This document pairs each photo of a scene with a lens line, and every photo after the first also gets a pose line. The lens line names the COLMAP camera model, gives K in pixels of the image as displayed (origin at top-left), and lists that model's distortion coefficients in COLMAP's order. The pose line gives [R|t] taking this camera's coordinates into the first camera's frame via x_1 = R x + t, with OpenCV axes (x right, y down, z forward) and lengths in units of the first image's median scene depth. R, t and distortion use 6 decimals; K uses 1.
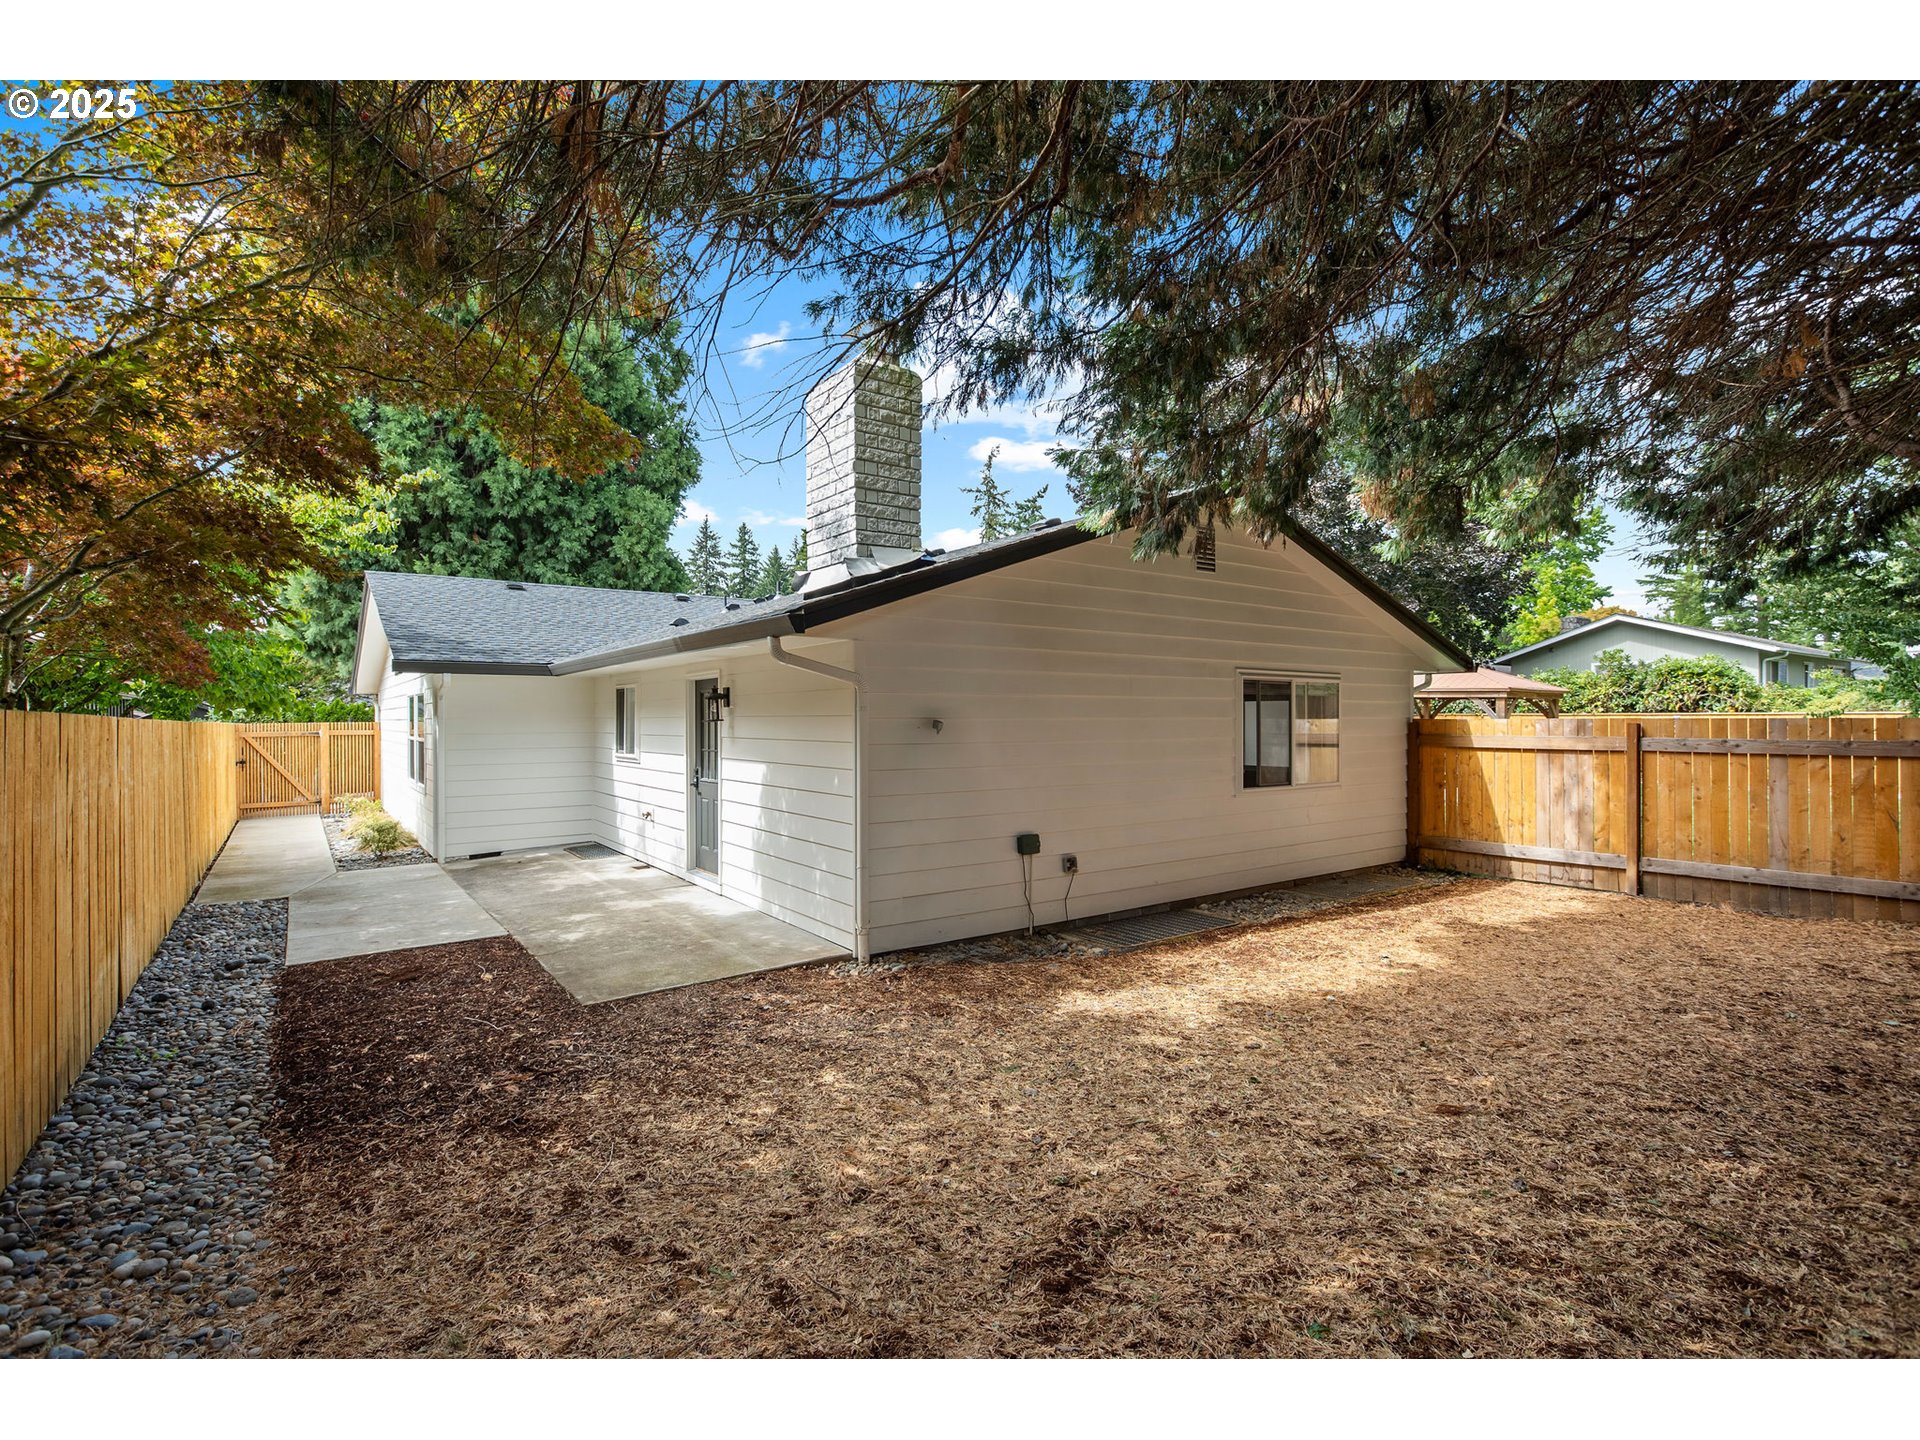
lens RADIAL K [[904.0, 0, 963.4], [0, 904.0, 720.2], [0, 0, 1]] dist [-0.000934, 0.000316]
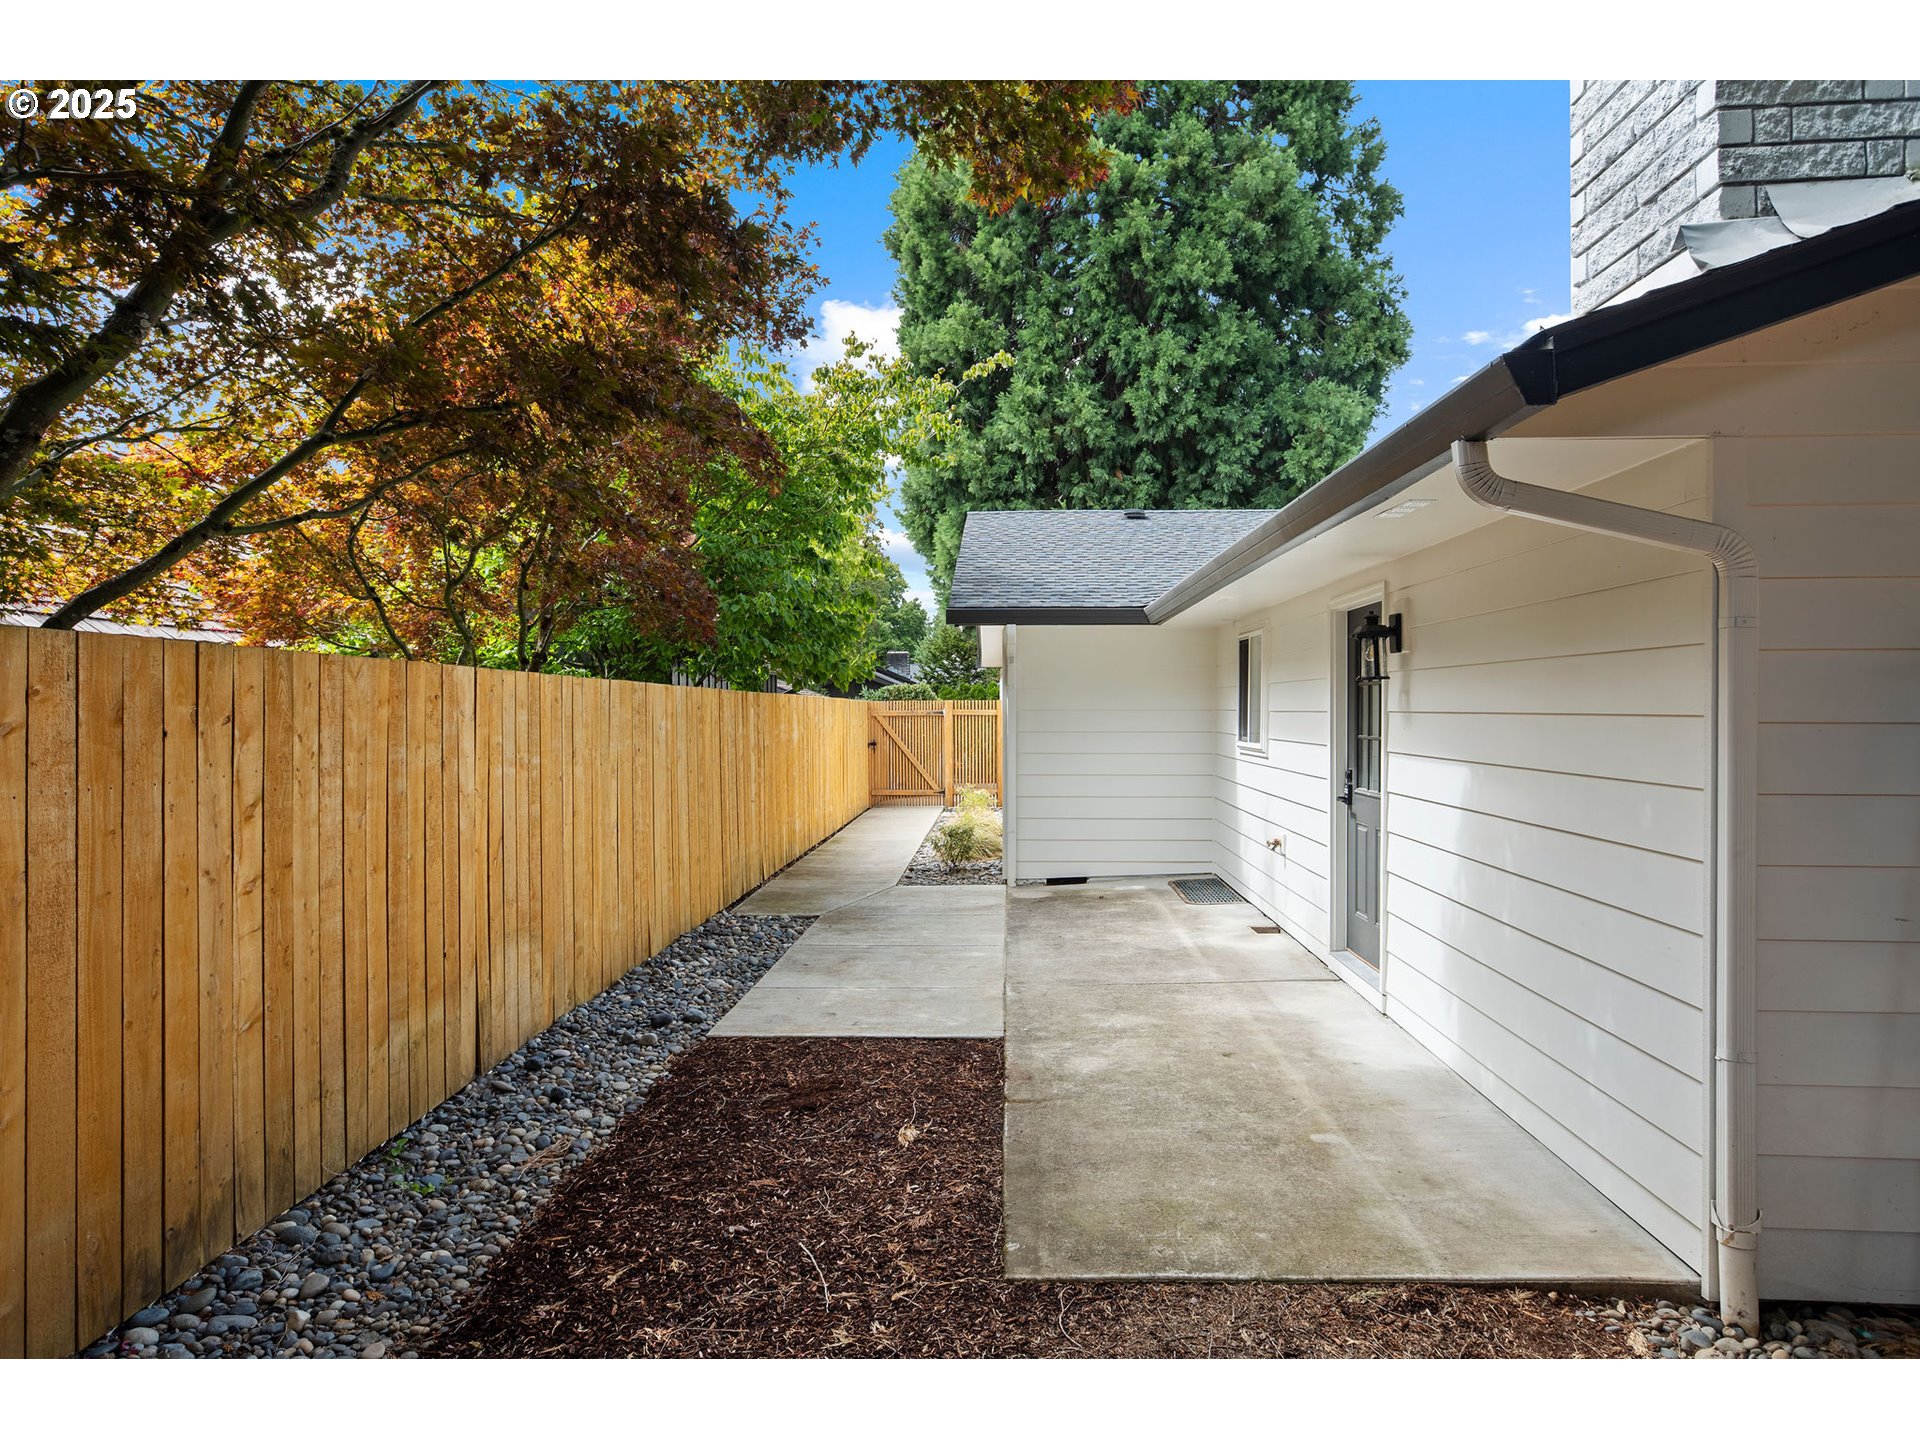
lens RADIAL K [[1109.3, 0, 955.2], [0, 1109.3, 713.5], [0, 0, 1]] dist [-0.011516, 0.010819]
pose [[0.773096, 0.006115, -0.634260, -0.023965], [-0.002926, 0.999977, 0.006075, 0.007296], [0.634283, -0.002841, 0.773096, 0.150962]]
